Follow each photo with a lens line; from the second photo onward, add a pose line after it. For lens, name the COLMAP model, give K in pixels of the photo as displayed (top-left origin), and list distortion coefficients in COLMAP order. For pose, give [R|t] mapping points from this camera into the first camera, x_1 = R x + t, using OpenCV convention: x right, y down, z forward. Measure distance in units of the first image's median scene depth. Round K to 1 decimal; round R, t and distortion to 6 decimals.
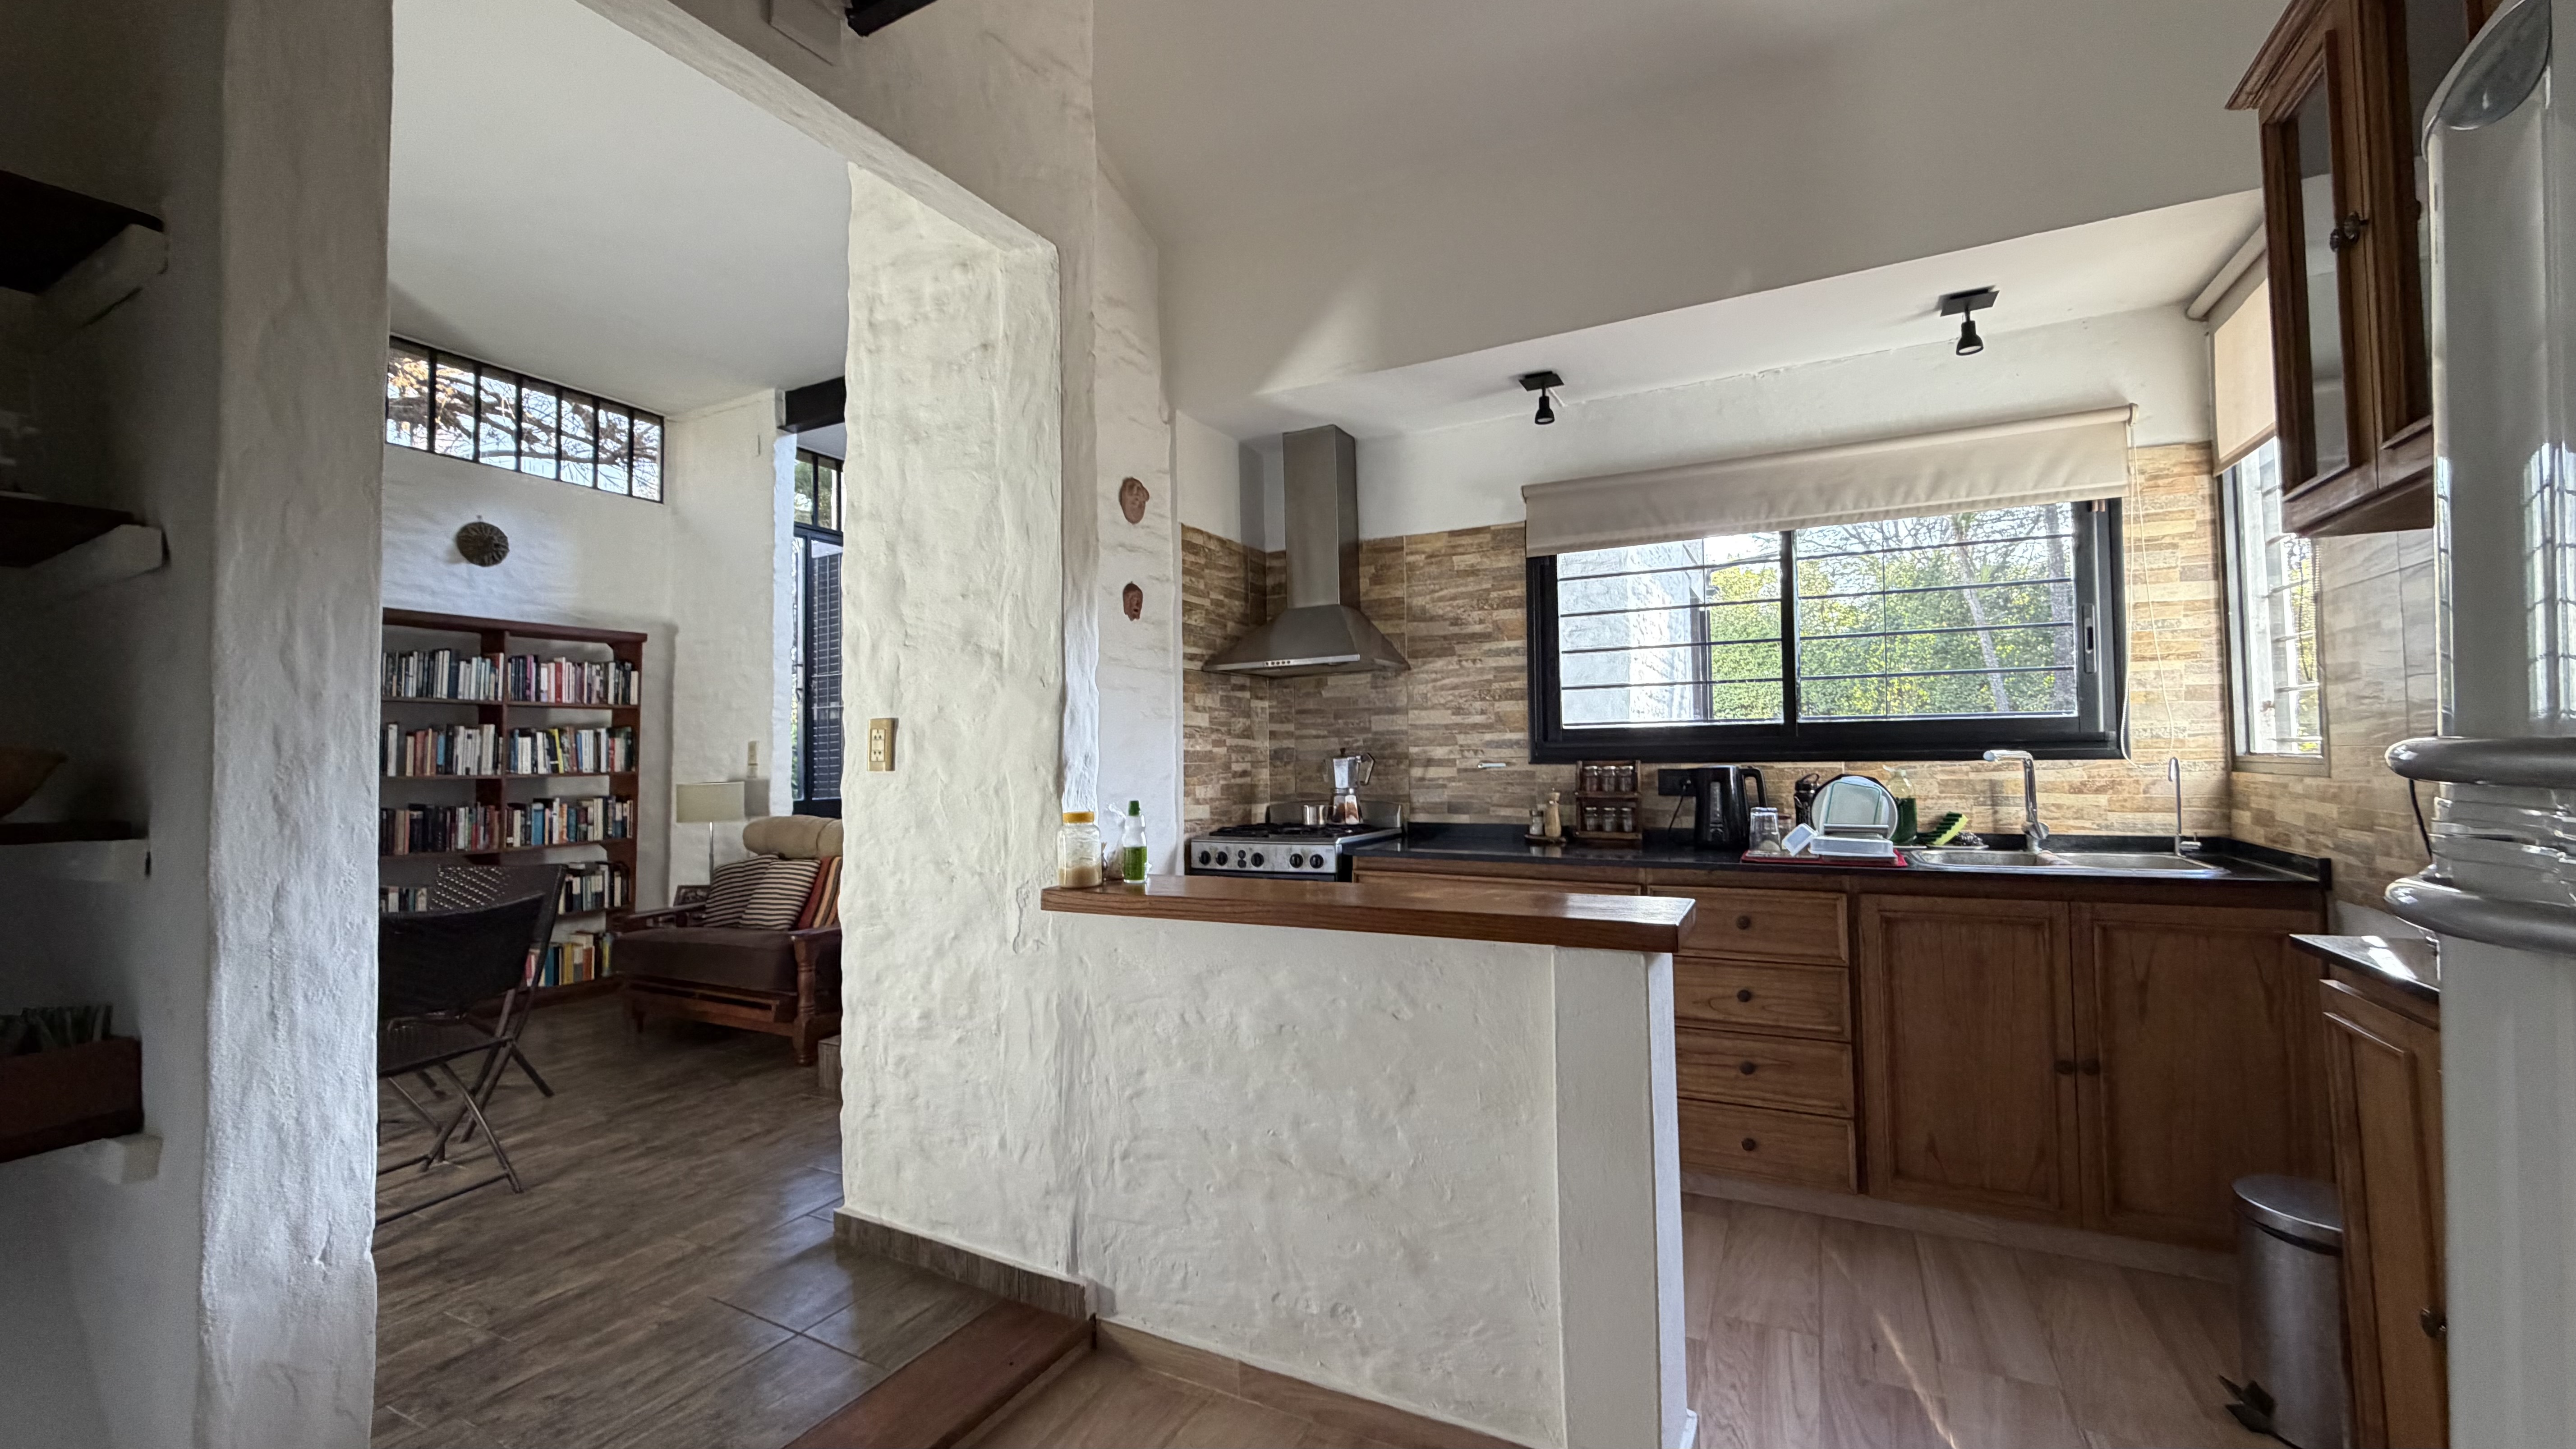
lens RADIAL K [[1024.6, 0, 1278.8], [0, 1024.6, 723.9], [0, 0, 1]] dist [0.000137, -0.000204]
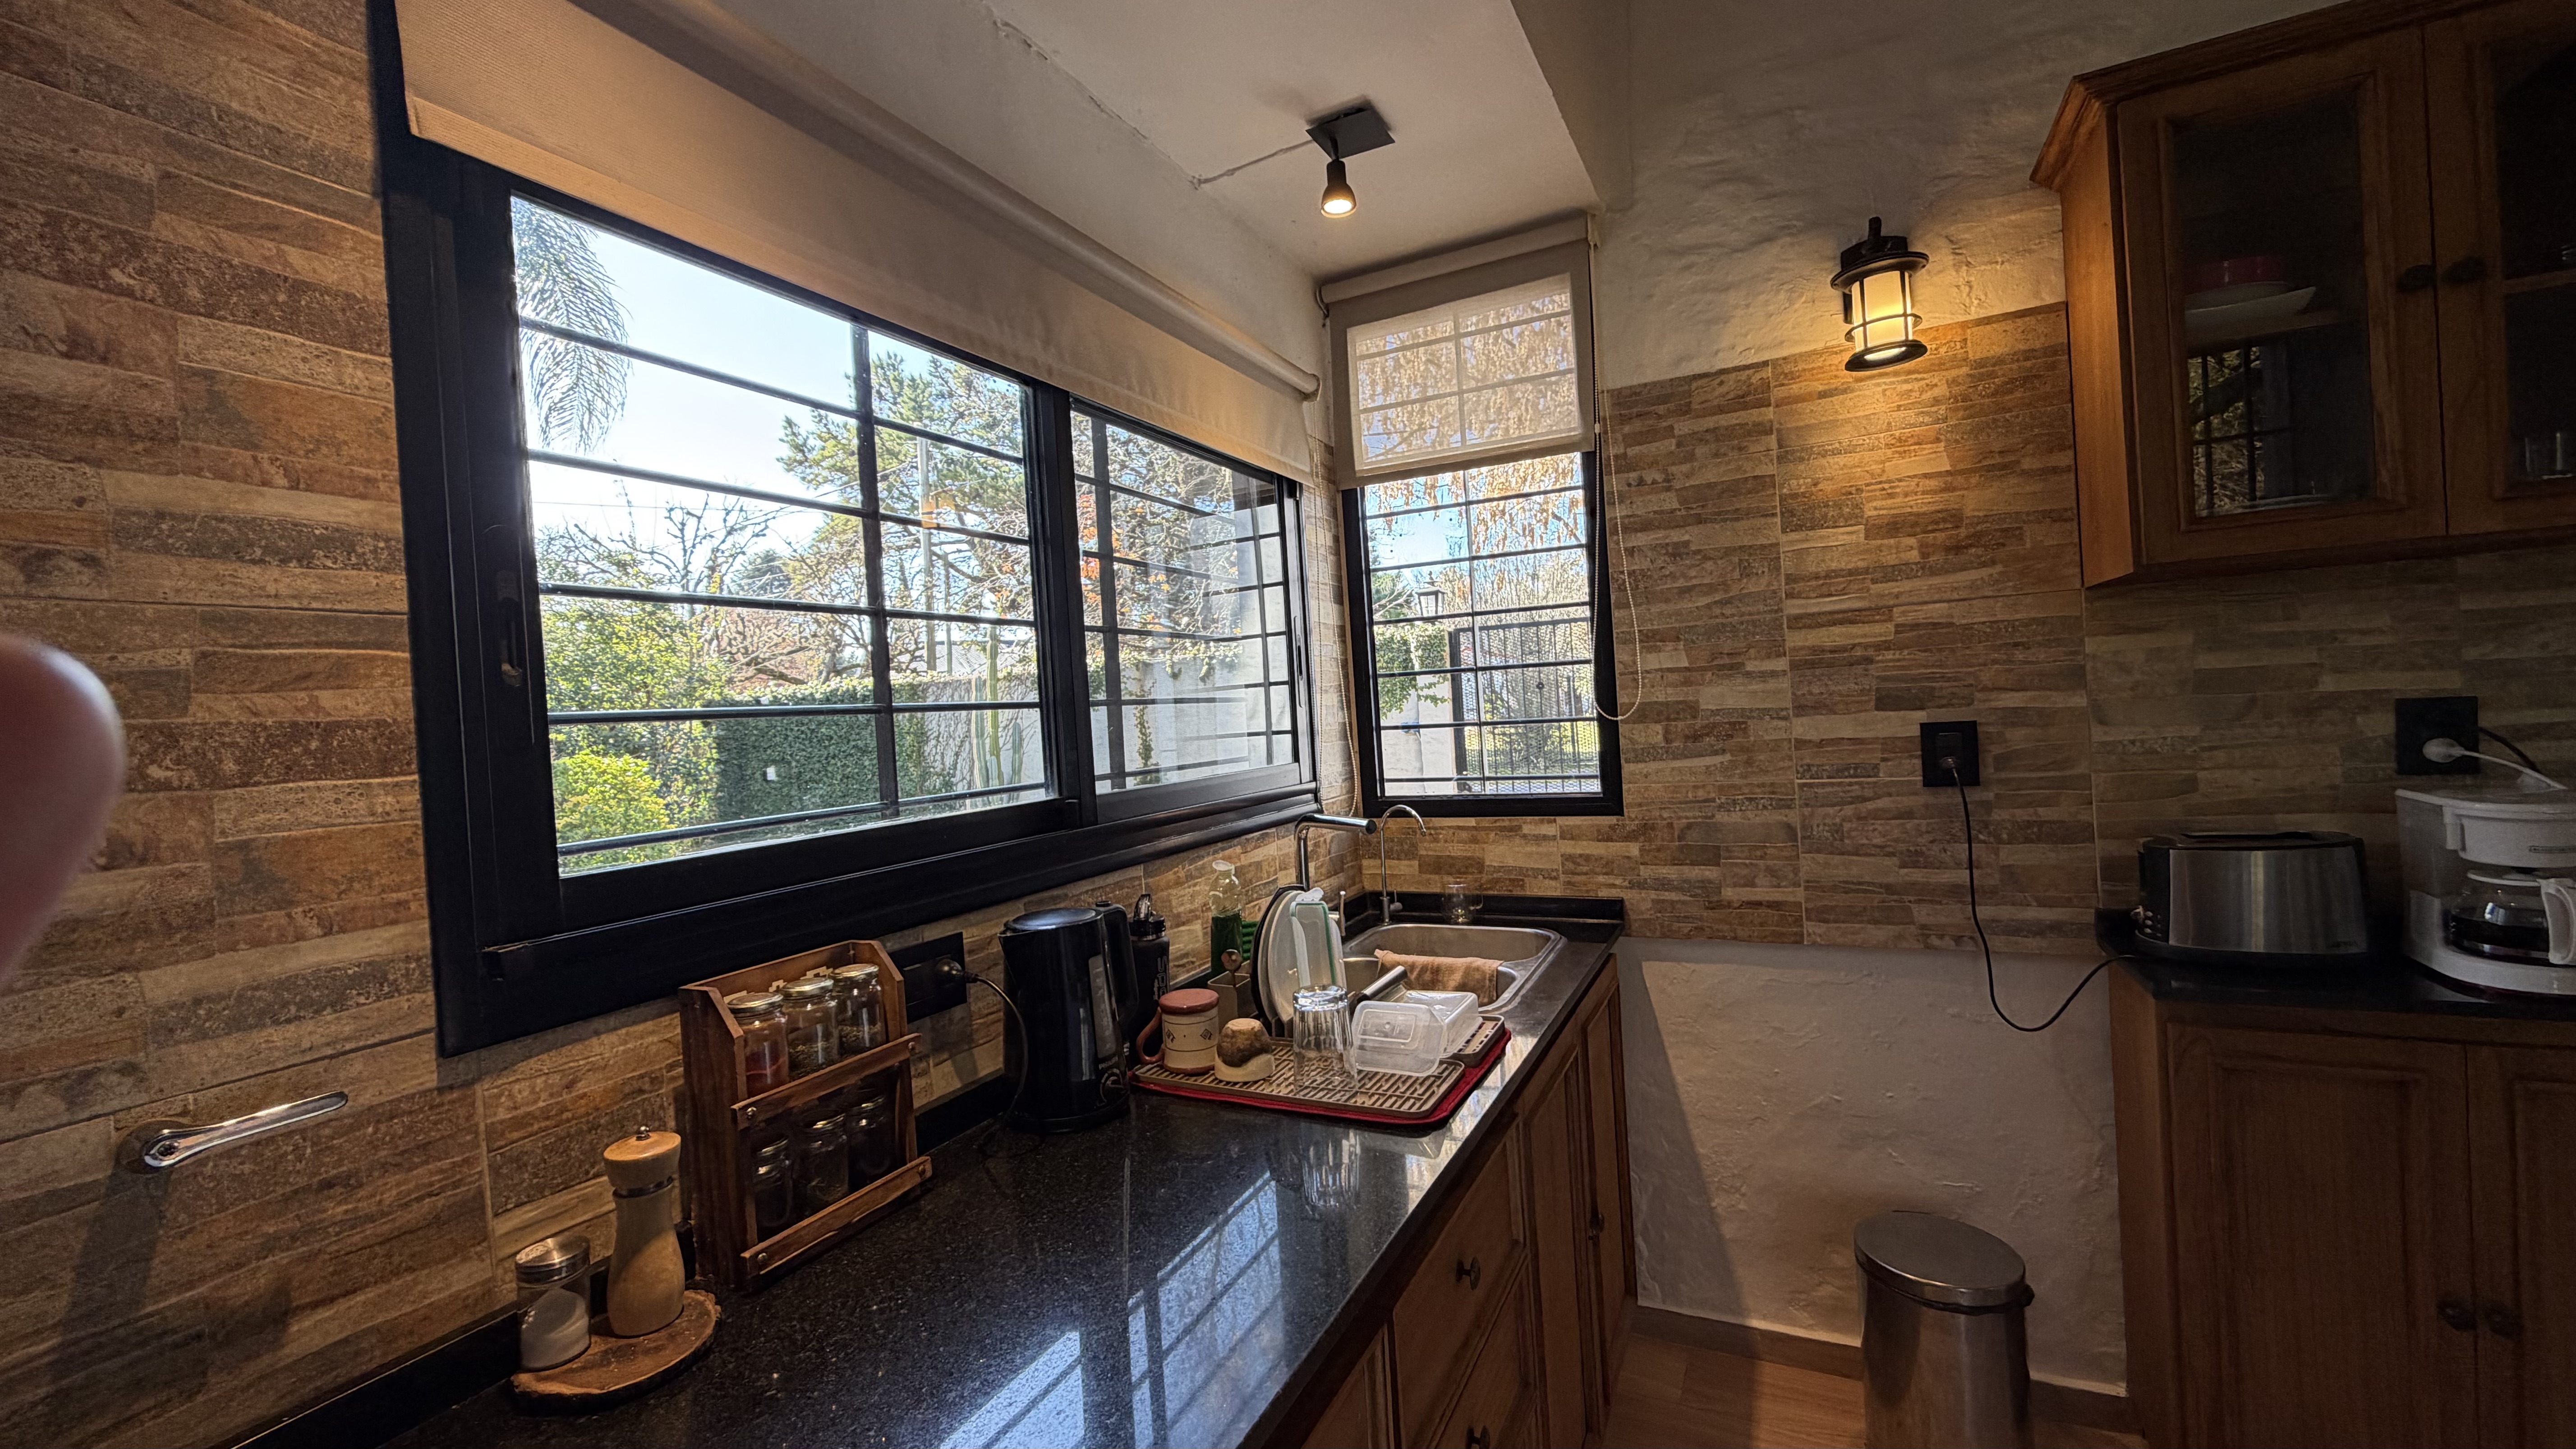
lens RADIAL K [[1024.6, 0, 1278.6], [0, 1024.6, 723.0], [0, 0, 1]] dist [0.000137, -0.000204]
pose [[-0.006580, 0.003524, 0.999972, 0.013062], [0.031963, 0.999484, -0.003312, -0.020036], [-0.999467, 0.031940, -0.006690, 0.586647]]
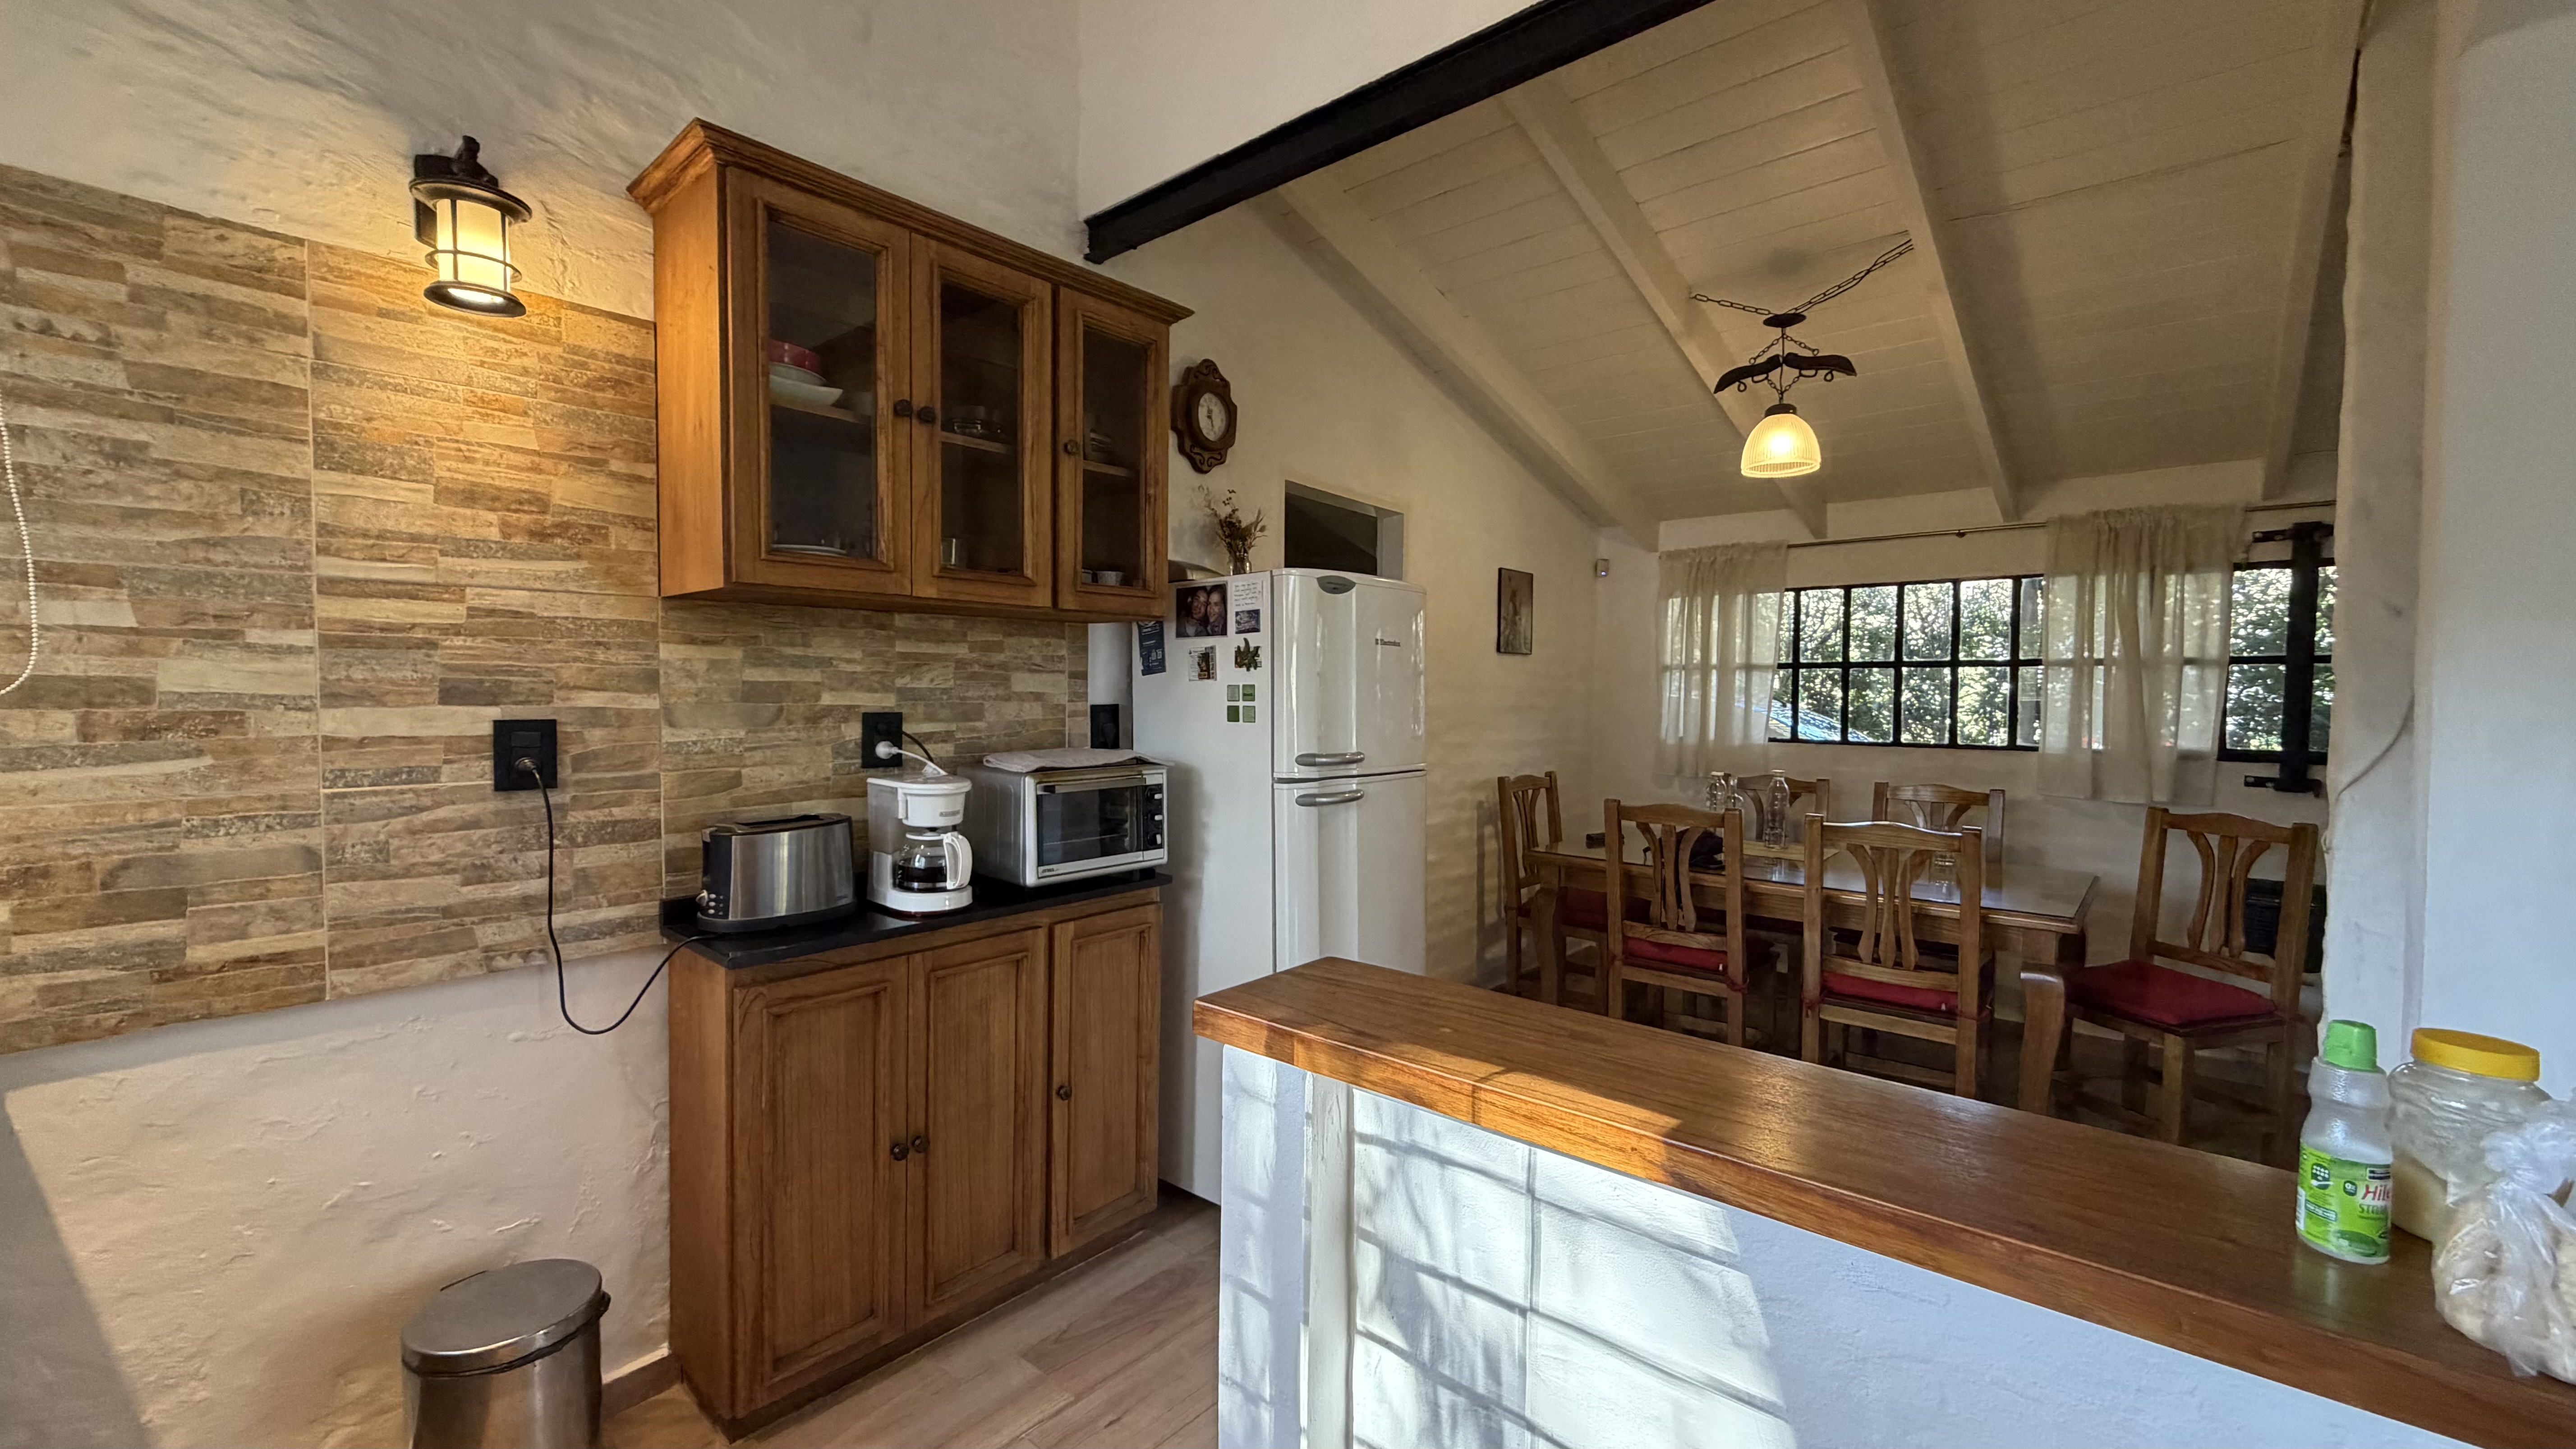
lens RADIAL K [[1024.6, 0, 1276.4], [0, 1024.6, 723.7], [0, 0, 1]] dist [0.000137, -0.000204]
pose [[-0.970683, 0.001078, 0.240359, 0.057276], [0.000890, 0.999999, -0.000892, -0.011923], [-0.240360, -0.000652, -0.970684, 0.614612]]
